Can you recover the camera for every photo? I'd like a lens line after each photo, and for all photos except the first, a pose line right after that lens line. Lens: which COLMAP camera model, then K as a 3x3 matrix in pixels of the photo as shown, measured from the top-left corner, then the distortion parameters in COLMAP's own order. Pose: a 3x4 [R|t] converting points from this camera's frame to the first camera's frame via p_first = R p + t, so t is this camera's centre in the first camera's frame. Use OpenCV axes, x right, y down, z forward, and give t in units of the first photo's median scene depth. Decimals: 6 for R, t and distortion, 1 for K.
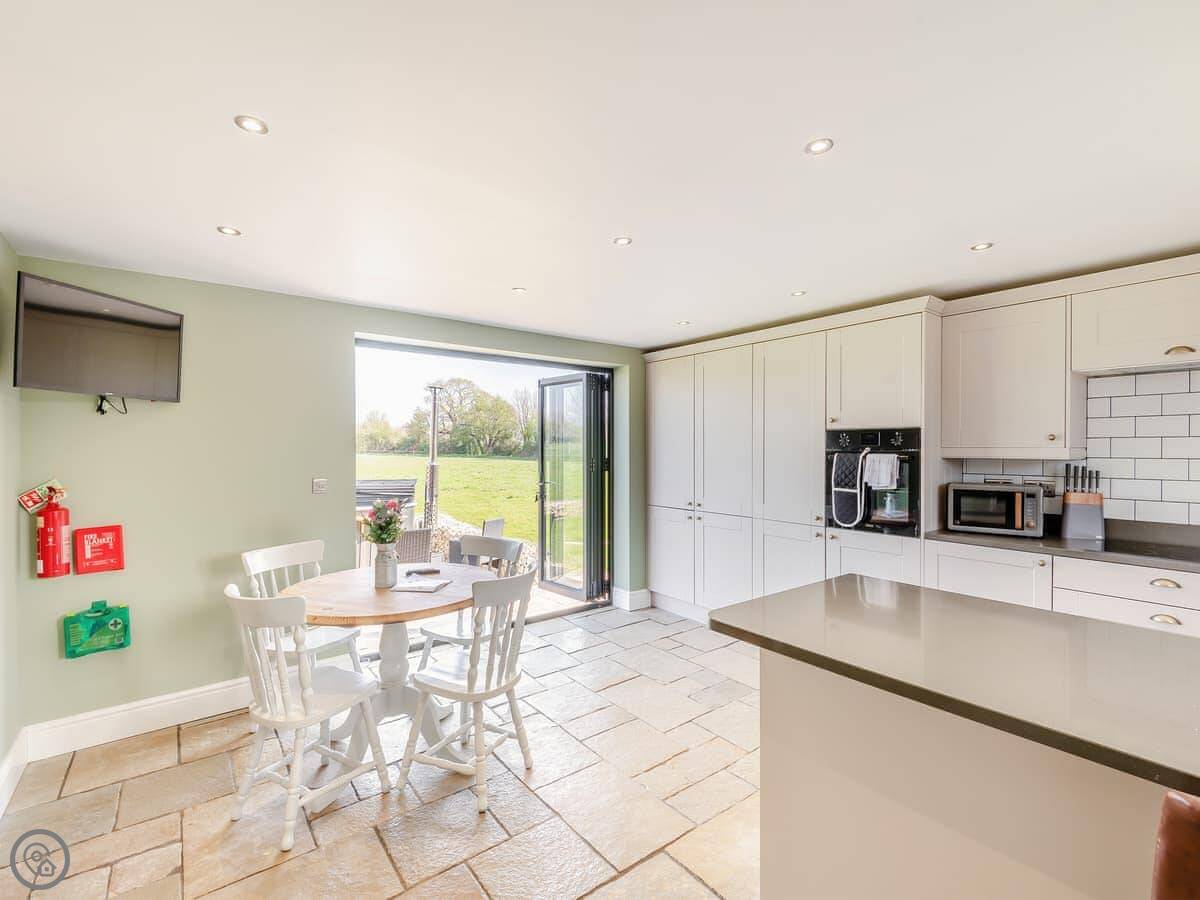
lens RADIAL K [[562.6, 0, 605.0], [0, 562.6, 450.6], [0, 0, 1]] dist [0.009745, -0.005931]
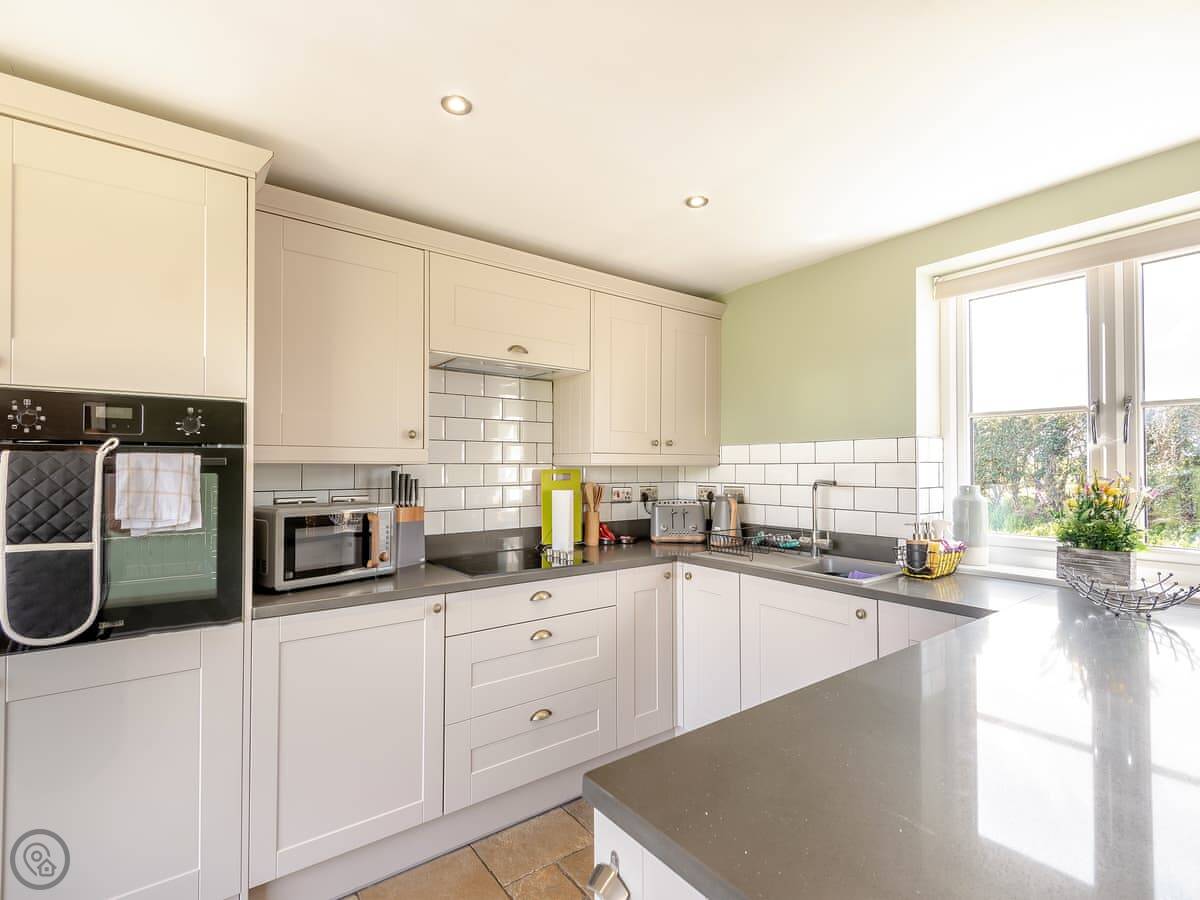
lens RADIAL K [[562.6, 0, 604.0], [0, 562.6, 460.3], [0, 0, 1]] dist [0.009745, -0.005931]
pose [[0.003472, 0.016855, 0.999852, 0.049880], [0.008339, 0.999823, -0.016883, 0.021690], [-0.999959, 0.008396, 0.003331, 0.638116]]
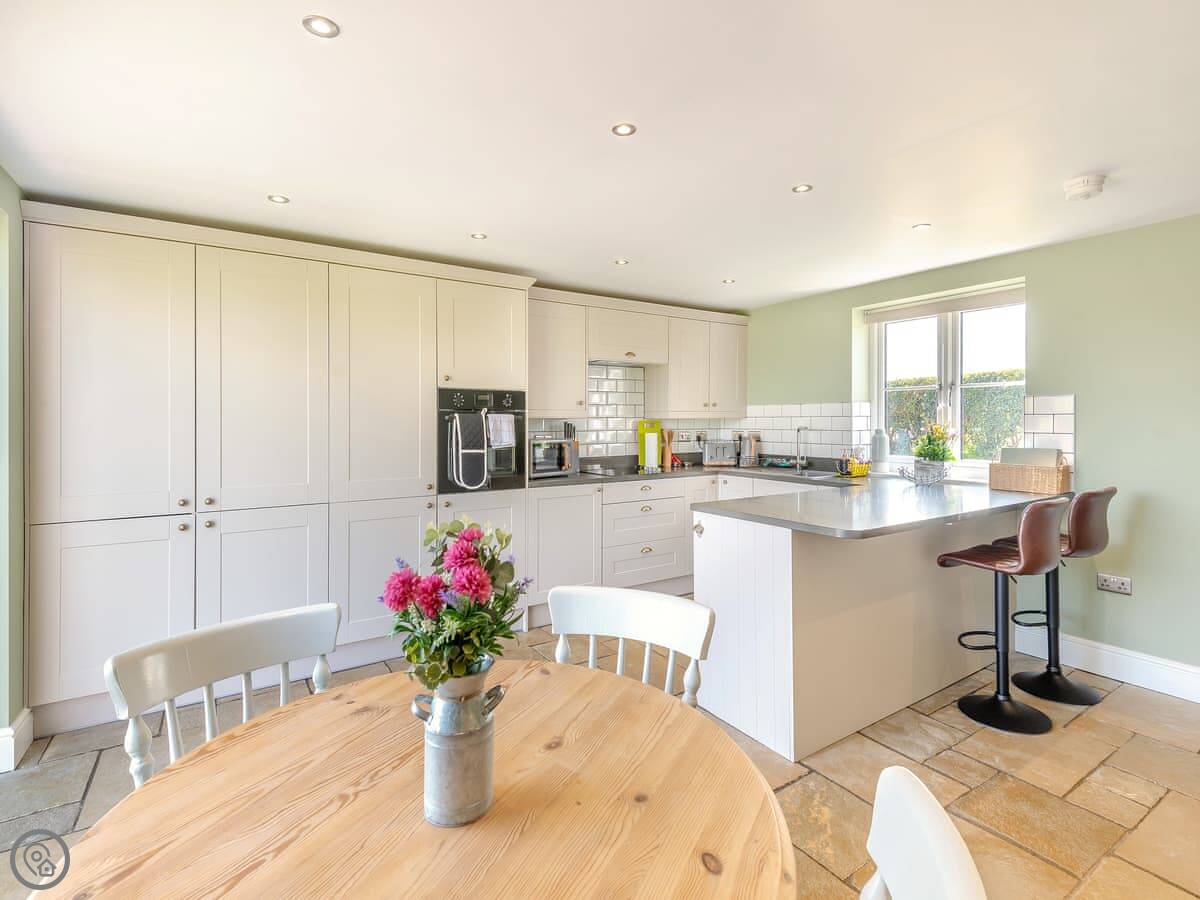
lens RADIAL K [[591.2, 0, 632.5], [0, 591.2, 420.8], [0, 0, 1]] dist [0.025877, 0.000033]
pose [[0.026241, 0.001888, 0.999654, -0.597557], [0.010580, 0.999942, -0.002167, 0.023018], [-0.999600, 0.010634, 0.026219, 0.709680]]
